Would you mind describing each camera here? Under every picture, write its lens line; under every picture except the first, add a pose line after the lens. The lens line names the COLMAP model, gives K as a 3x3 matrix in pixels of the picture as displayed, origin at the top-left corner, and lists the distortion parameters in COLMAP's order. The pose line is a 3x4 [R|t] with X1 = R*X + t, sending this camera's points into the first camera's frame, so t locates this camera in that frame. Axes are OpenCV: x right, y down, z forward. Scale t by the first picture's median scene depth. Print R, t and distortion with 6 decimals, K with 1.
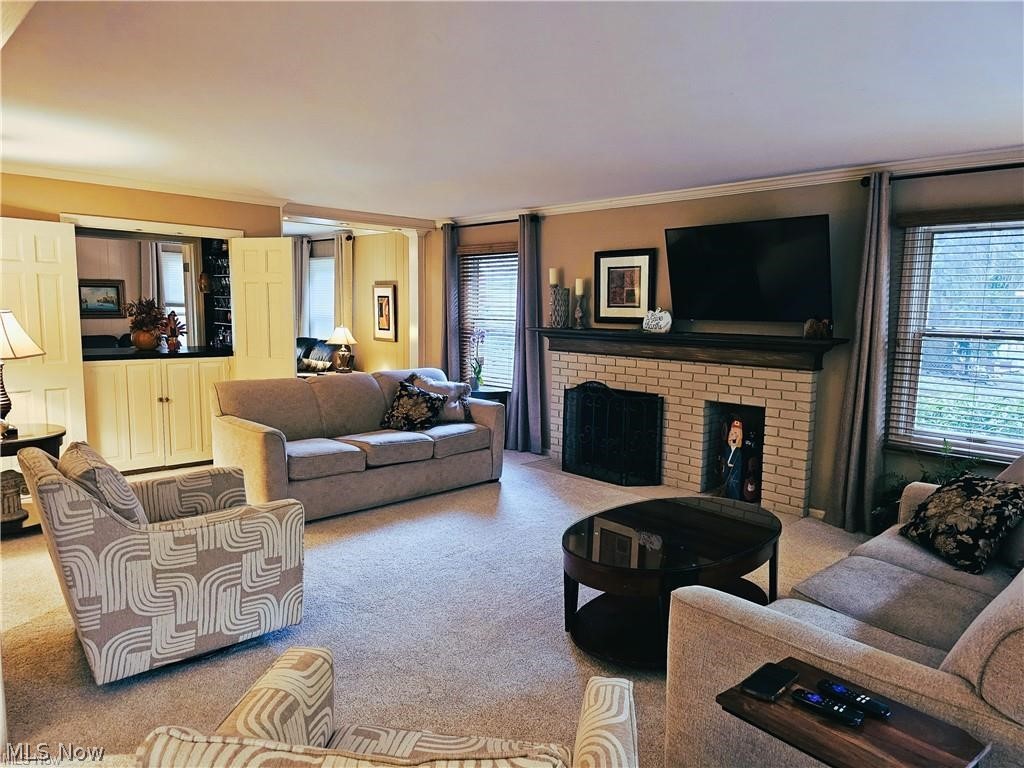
lens RADIAL K [[690.6, 0, 512.3], [0, 690.6, 385.5], [0, 0, 1]] dist [0.061993, -0.050480]
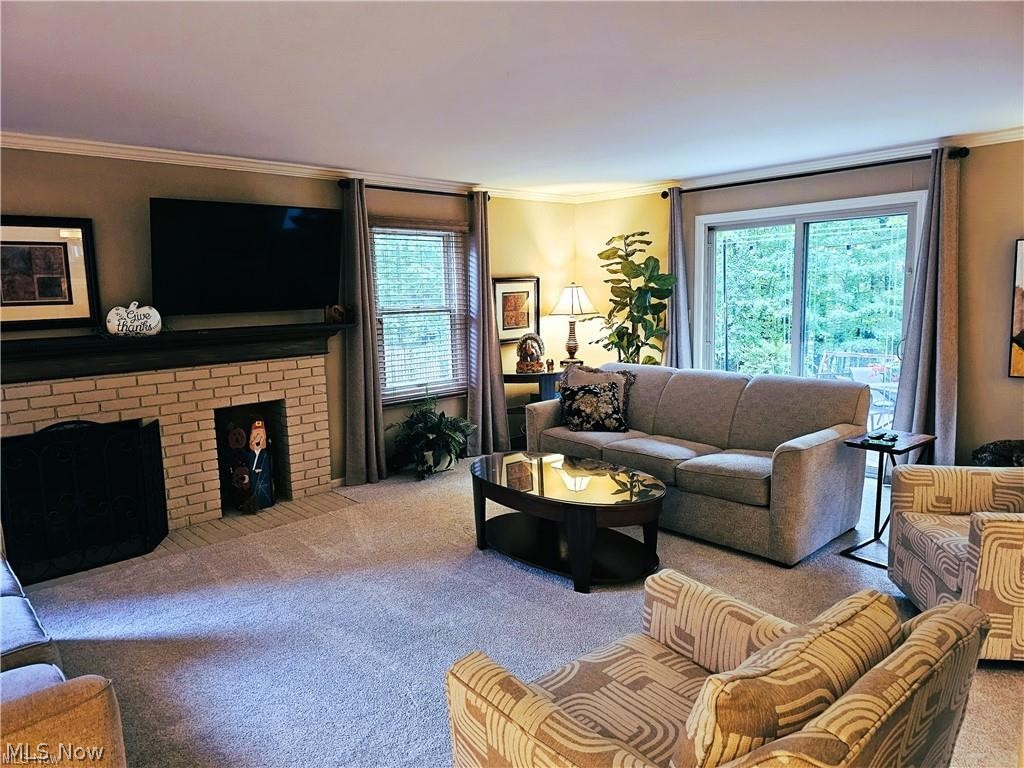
lens RADIAL K [[688.9, 0, 511.9], [0, 688.9, 378.9], [0, 0, 1]] dist [0.005073, 0.000887]
pose [[-0.011193, -0.149133, 0.988754, -0.564447], [0.135964, 0.979405, 0.149262, -0.092762], [-0.990651, 0.136106, 0.009314, 0.647175]]
